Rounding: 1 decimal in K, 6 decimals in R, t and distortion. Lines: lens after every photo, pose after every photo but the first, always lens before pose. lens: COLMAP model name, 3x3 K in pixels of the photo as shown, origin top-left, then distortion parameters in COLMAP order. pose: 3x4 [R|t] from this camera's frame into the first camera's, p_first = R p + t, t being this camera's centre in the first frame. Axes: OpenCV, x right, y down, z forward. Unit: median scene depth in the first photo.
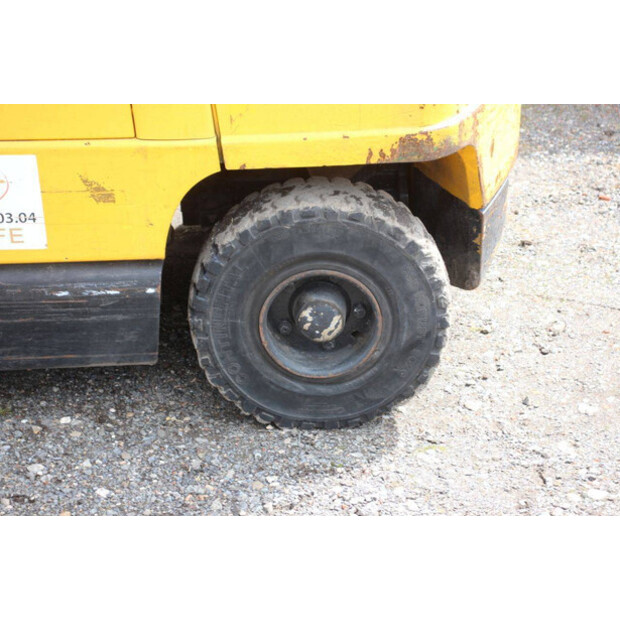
lens RADIAL K [[1459.5, 0, 310.0], [0, 1459.5, 310.0], [0, 0, 1]] dist [0.439433, 0.004250]
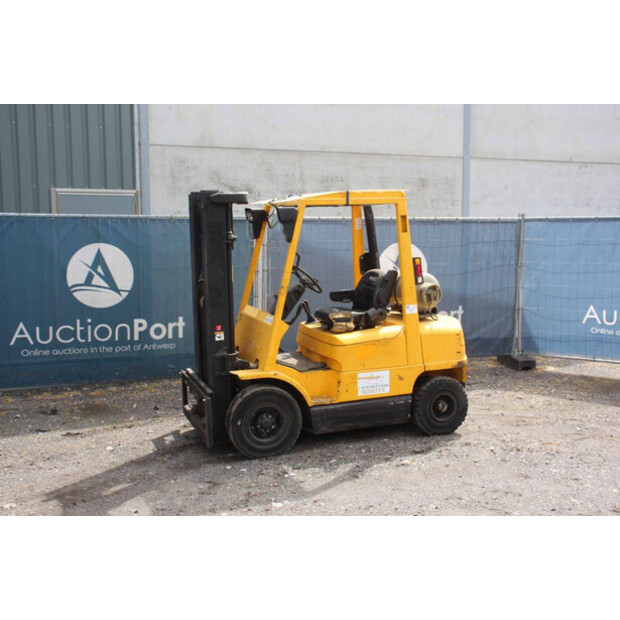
lens RADIAL K [[722.1, 0, 310.0], [0, 722.1, 310.0], [0, 0, 1]] dist [-0.021533, 0.021193]
pose [[0.950194, -0.036731, 0.309486, -1.049724], [0.151712, 0.921945, -0.356371, 0.458873], [-0.272239, 0.385574, 0.881600, -0.921463]]
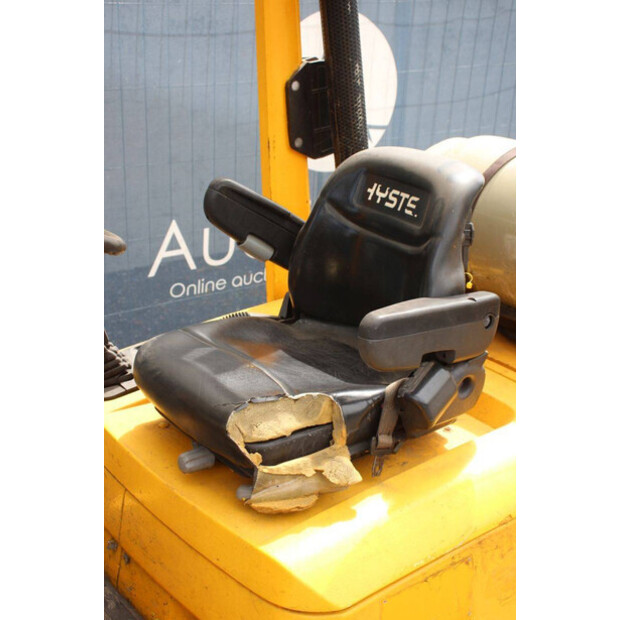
lens RADIAL K [[955.3, 0, 297.7], [0, 955.3, 310.3], [0, 0, 1]] dist [0.147942, 0.001738]
pose [[0.841092, -0.179535, 0.510227, -0.568313], [0.262658, 0.960189, -0.095119, -0.284289], [-0.472837, 0.214019, 0.854764, 0.454683]]
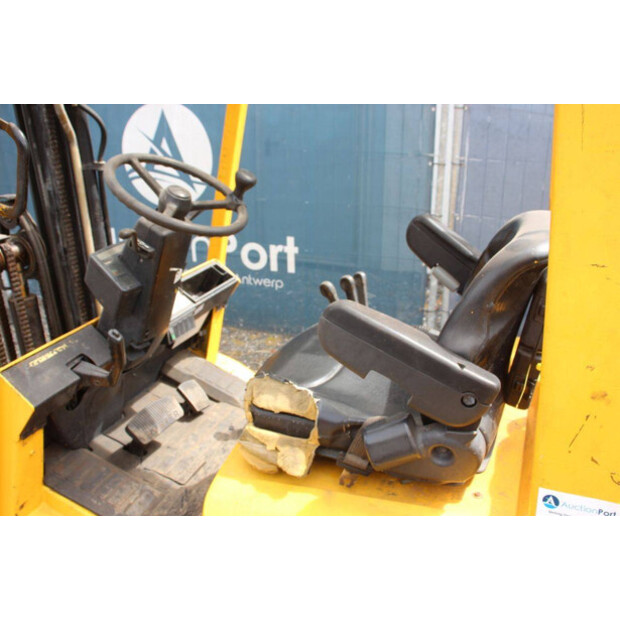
lens RADIAL K [[567.6, 0, 319.8], [0, 567.6, 311.6], [0, 0, 1]] dist [-0.094296, 0.003436]
pose [[0.917053, 0.141789, -0.372705, -0.130480], [-0.193165, 0.975625, -0.104130, -0.303124], [0.348855, 0.167487, 0.922089, 0.578159]]
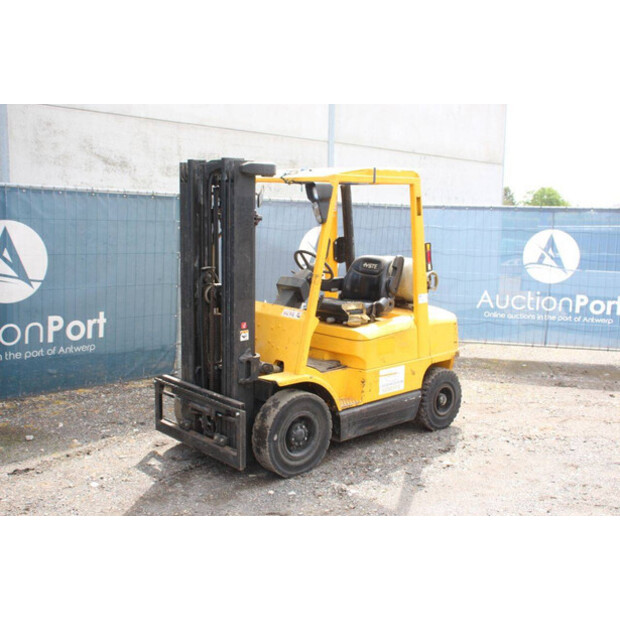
lens RADIAL K [[711.8, 0, 310.0], [0, 711.8, 310.0], [0, 0, 1]] dist [-0.018569, 0.020713]
pose [[0.760397, -0.064961, 0.646201, -1.615076], [0.290938, 0.923636, -0.249502, 0.170538], [-0.580647, 0.377725, 0.721230, -0.346472]]
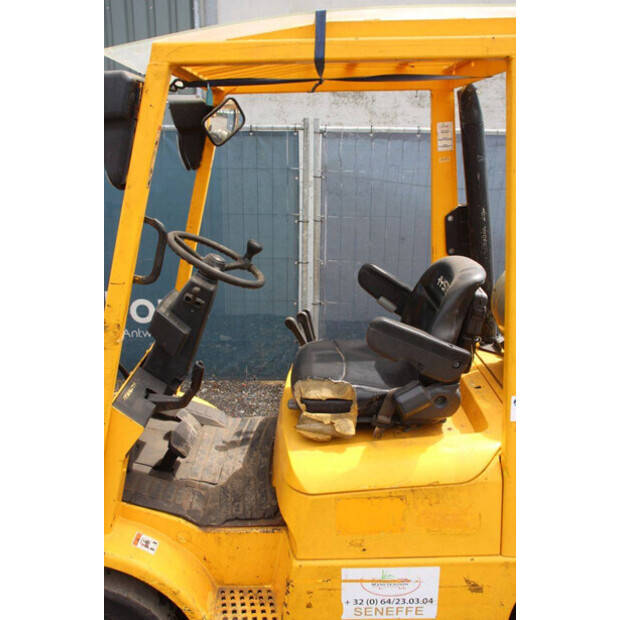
lens RADIAL K [[572.5, 0, 310.0], [0, 572.5, 310.0], [0, 0, 1]] dist [-0.076653, 0.011578]
pose [[0.999195, 0.014741, -0.037299, -0.292984], [-0.022817, 0.973768, -0.226395, -0.223414], [0.032984, 0.227064, 0.973321, 0.330751]]
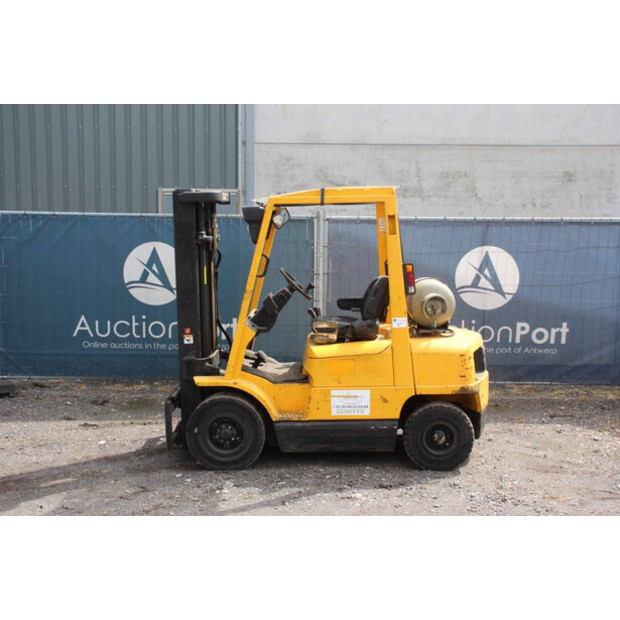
lens RADIAL K [[749.7, 0, 310.0], [0, 749.7, 310.0], [0, 0, 1]] dist [-0.003976, 0.039841]
pose [[0.998238, 0.012961, -0.057911, -0.221926], [-0.034153, 0.923527, -0.382010, 0.460448], [0.048531, 0.383315, 0.922342, -0.934654]]
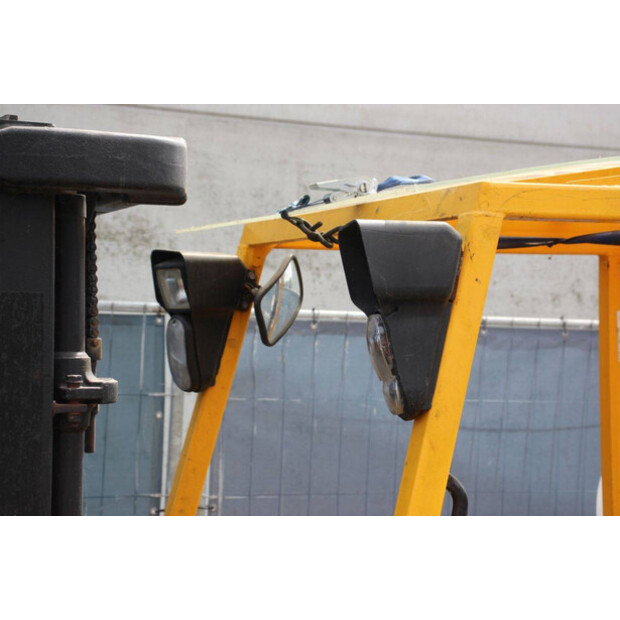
lens RADIAL K [[1459.5, 0, 310.0], [0, 1459.5, 310.0], [0, 0, 1]] dist [0.439433, 0.004250]
pose [[0.934175, 0.029536, 0.355592, -0.785110], [0.156134, 0.862260, -0.481798, -0.140359], [-0.320843, 0.505604, 0.800890, 0.192976]]
